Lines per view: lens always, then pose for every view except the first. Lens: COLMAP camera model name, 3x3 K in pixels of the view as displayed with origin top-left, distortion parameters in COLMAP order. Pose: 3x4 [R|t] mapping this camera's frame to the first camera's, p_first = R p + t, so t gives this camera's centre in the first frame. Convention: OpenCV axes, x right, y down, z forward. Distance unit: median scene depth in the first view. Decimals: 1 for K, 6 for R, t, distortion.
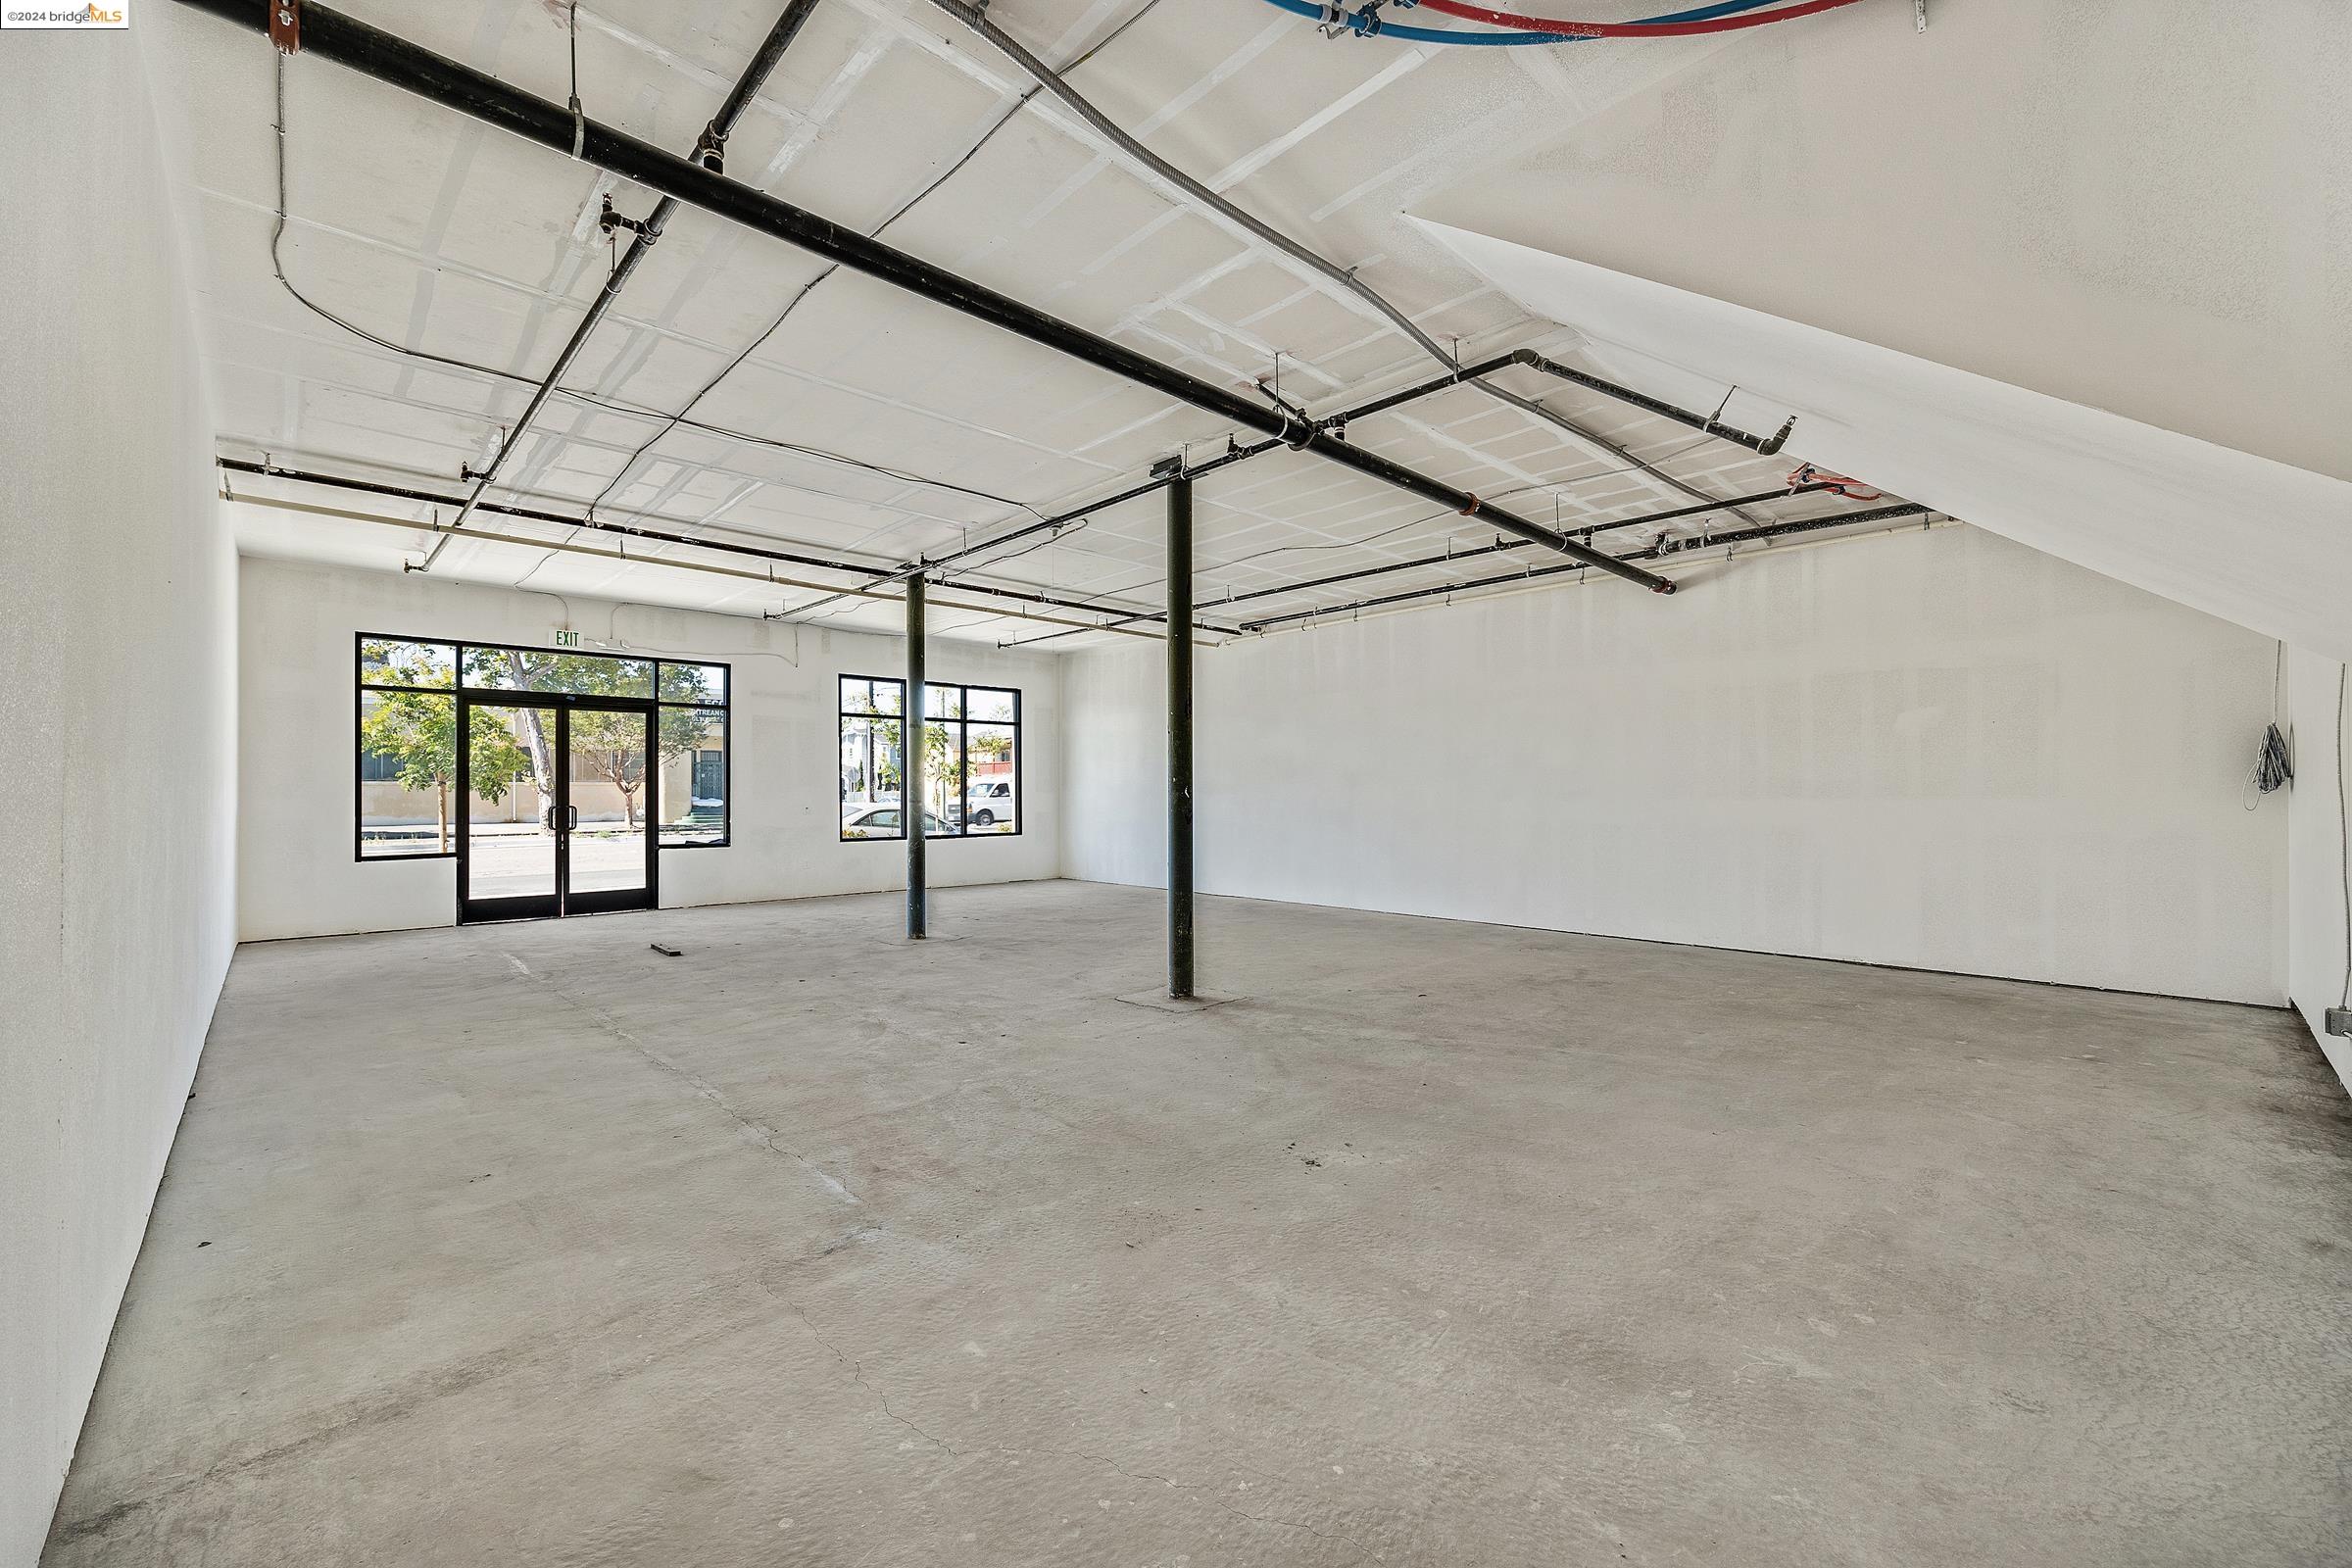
lens RADIAL K [[943.1, 0, 1177.0], [0, 943.1, 786.1], [0, 0, 1]] dist [-0.002605, 0.000814]
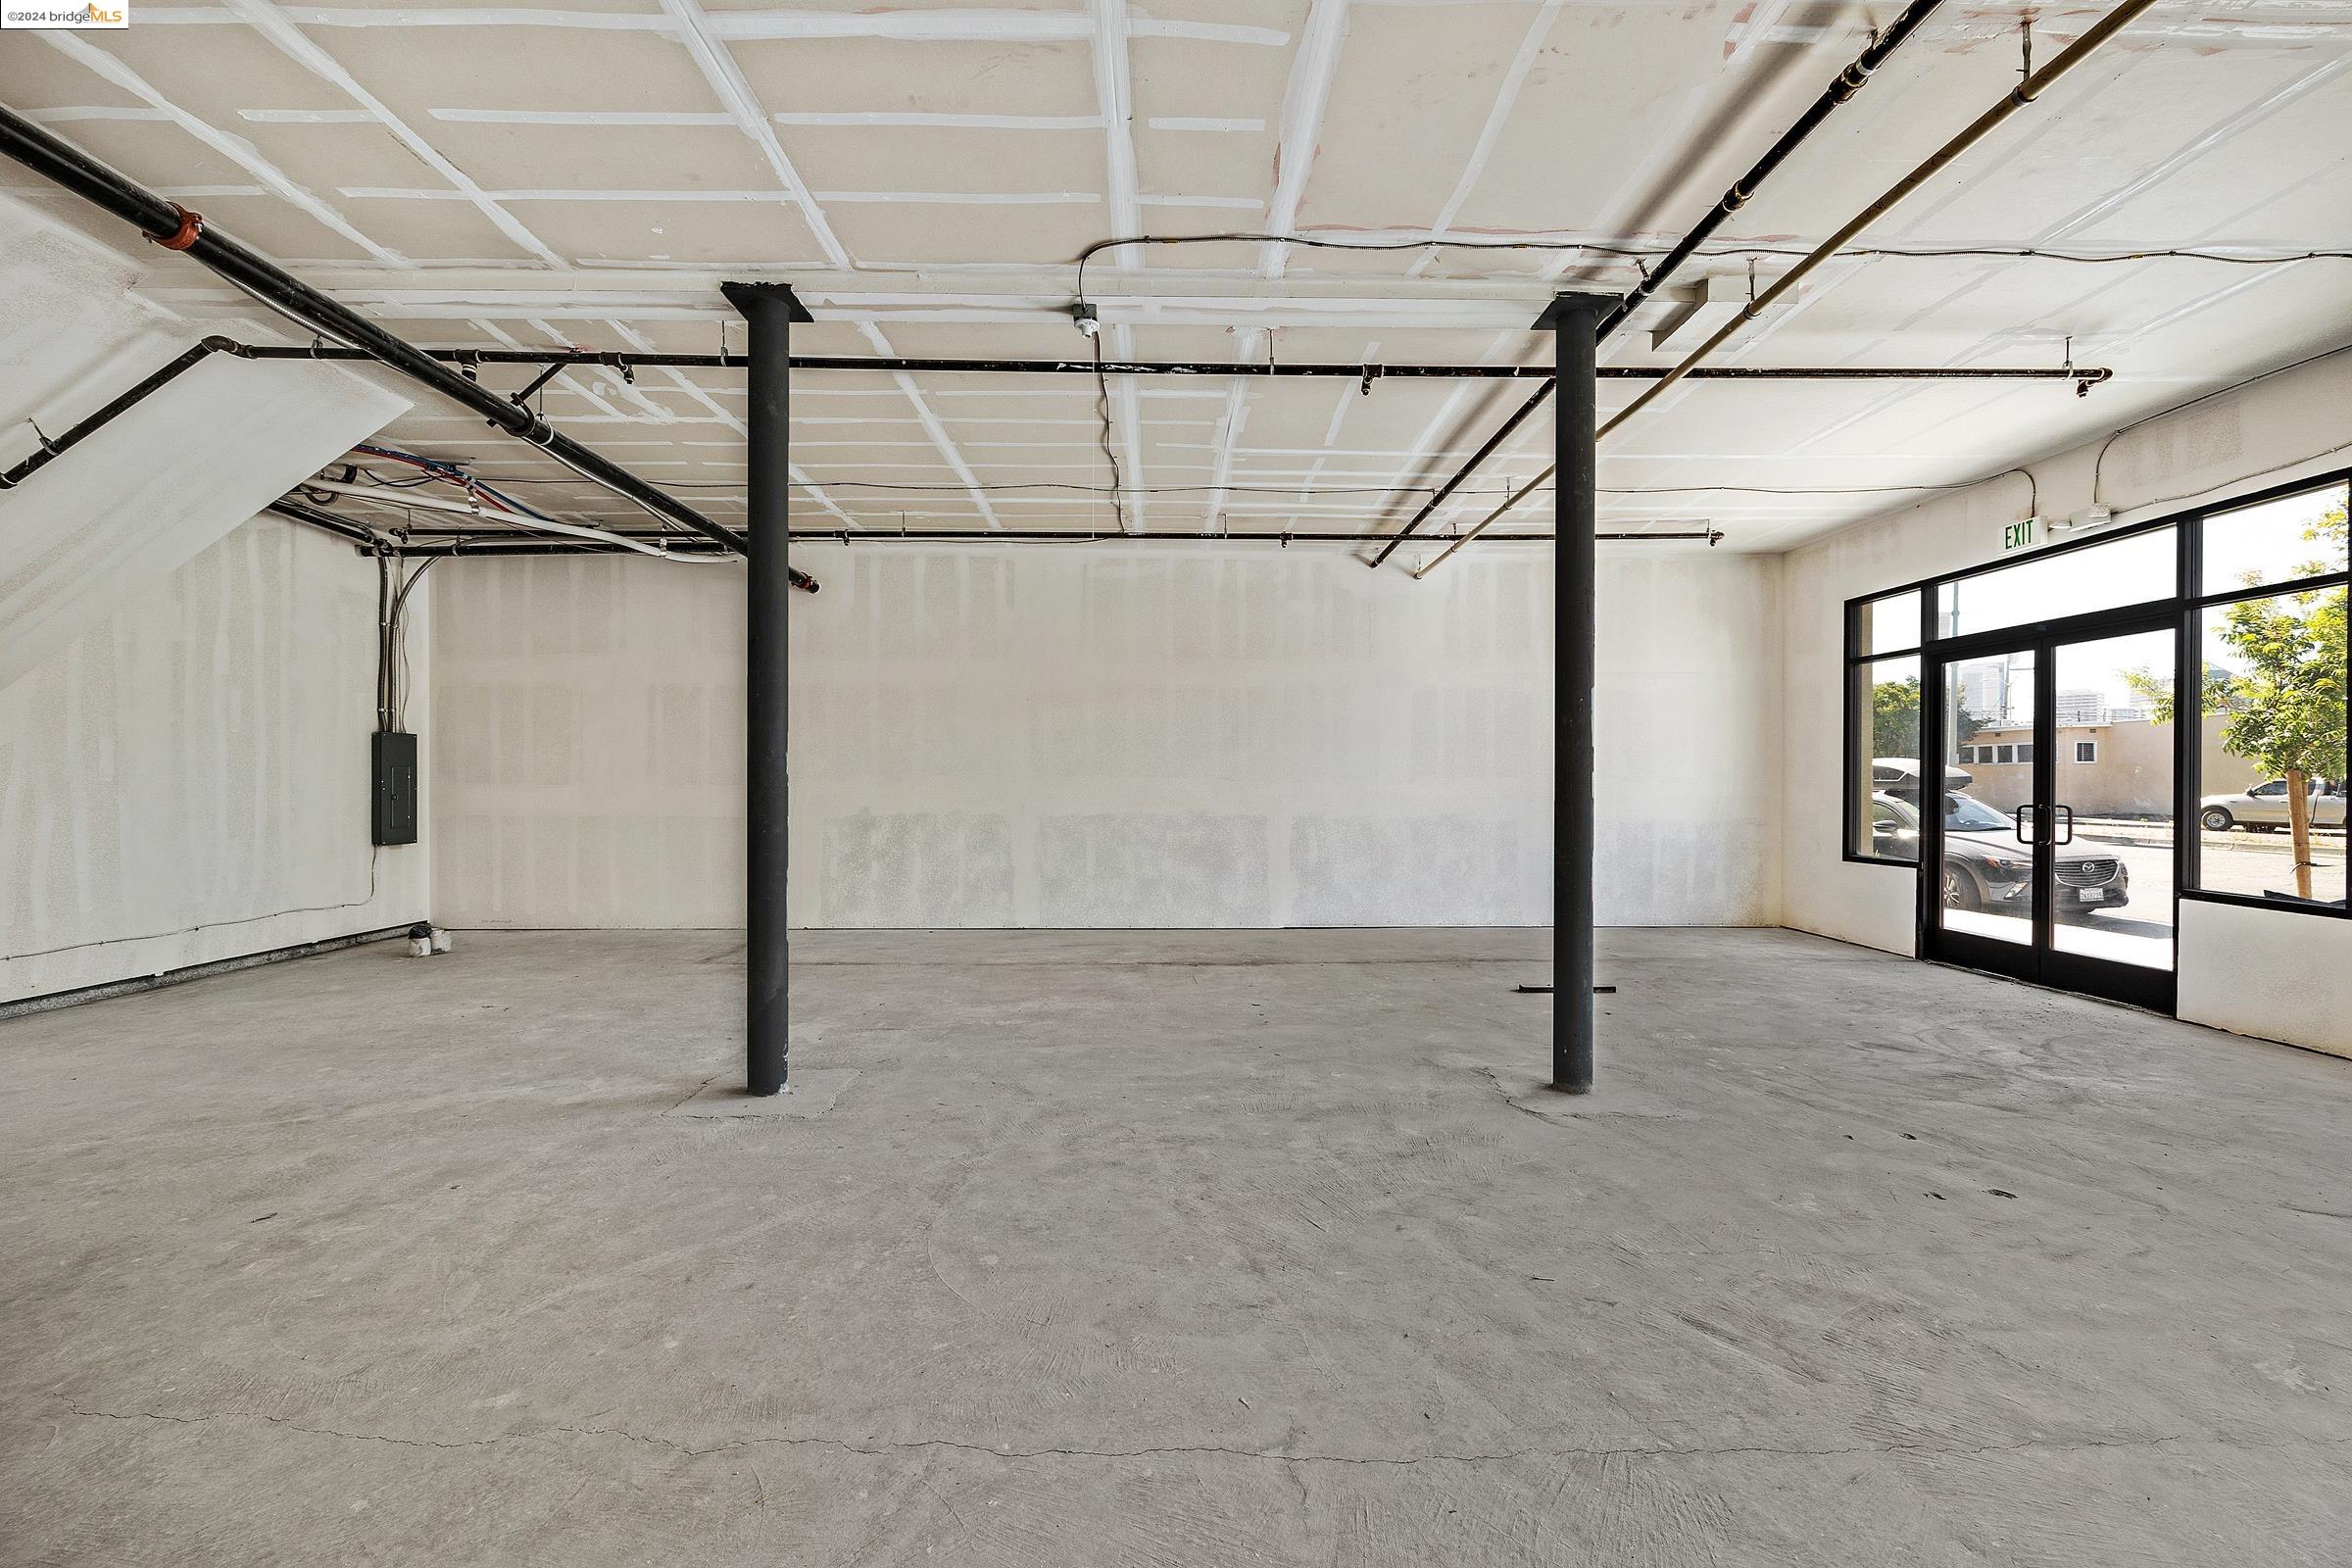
lens RADIAL K [[943.1, 0, 1176.9], [0, 943.1, 787.2], [0, 0, 1]] dist [-0.002605, 0.000814]
pose [[-0.677359, 0.005846, -0.735629, 0.188643], [0.004158, 0.999983, 0.004119, 0.004221], [0.735641, -0.000268, -0.677372, 1.054629]]
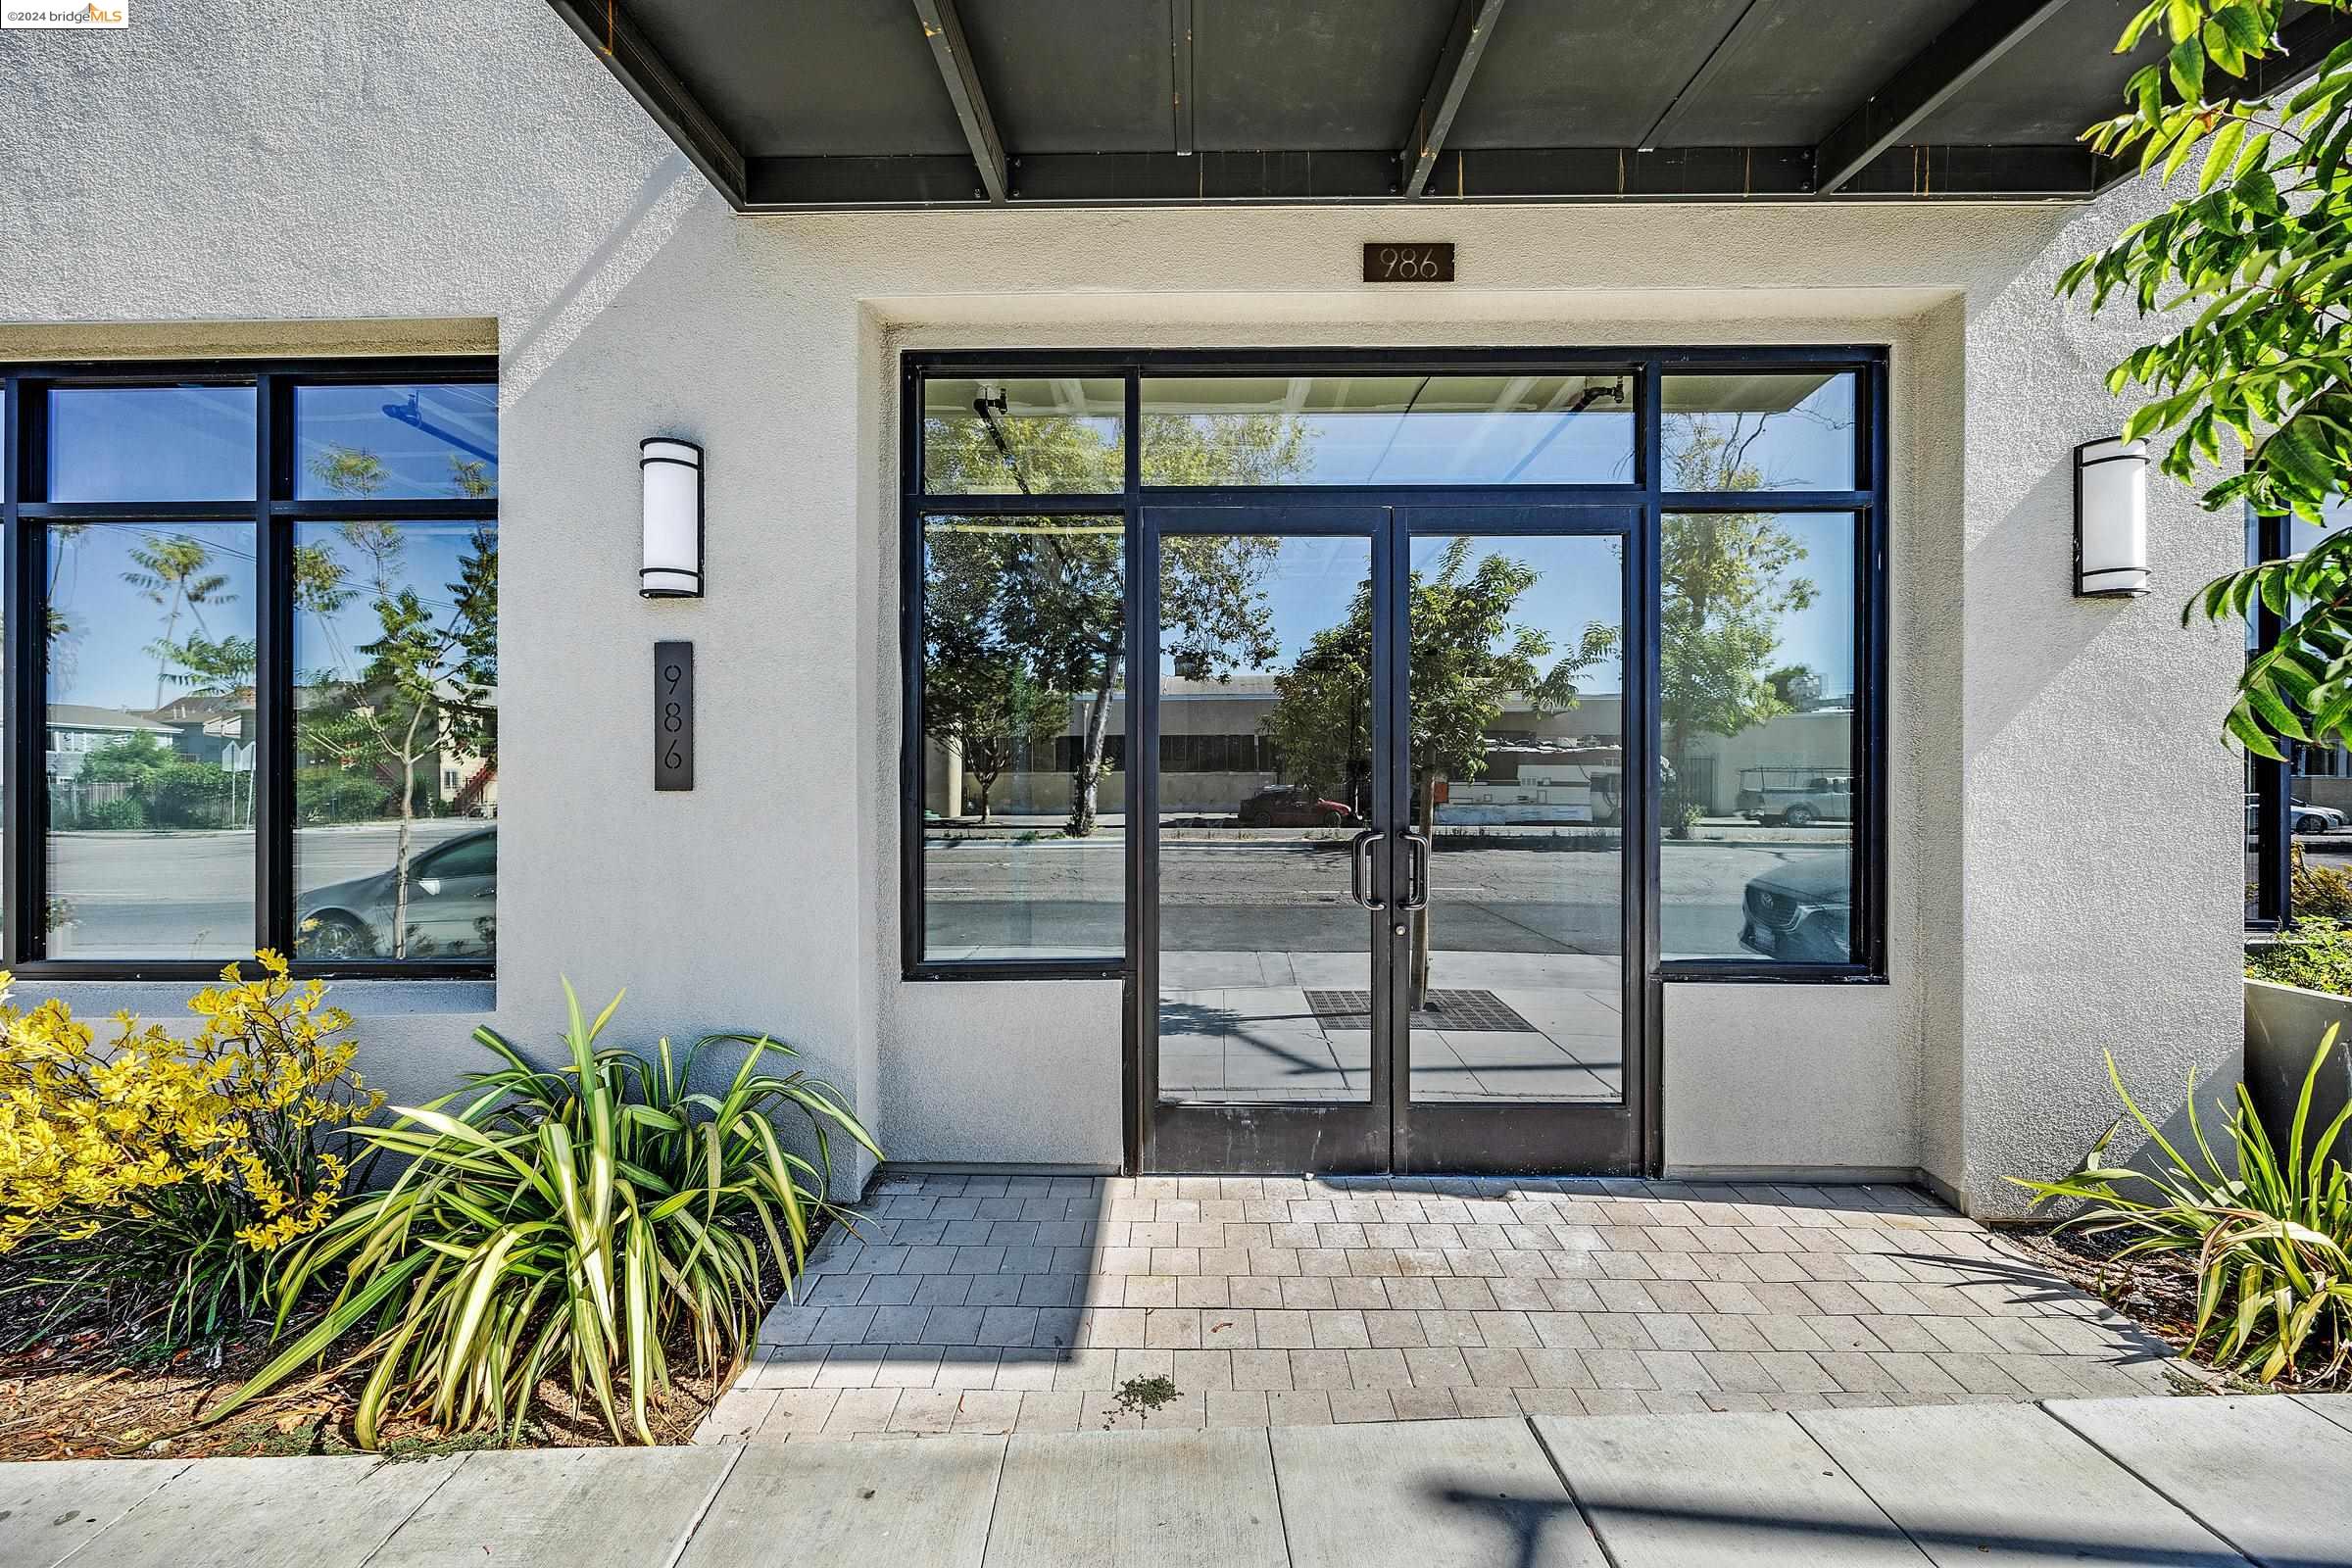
lens RADIAL K [[943.1, 0, 1176.0], [0, 943.1, 786.8], [0, 0, 1]] dist [-0.002605, 0.000814]
pose [[0.711323, 0.002847, -0.702859, -0.500704], [0.001219, 0.999985, 0.005284, 0.002677], [0.702864, -0.004616, 0.711309, 0.753670]]
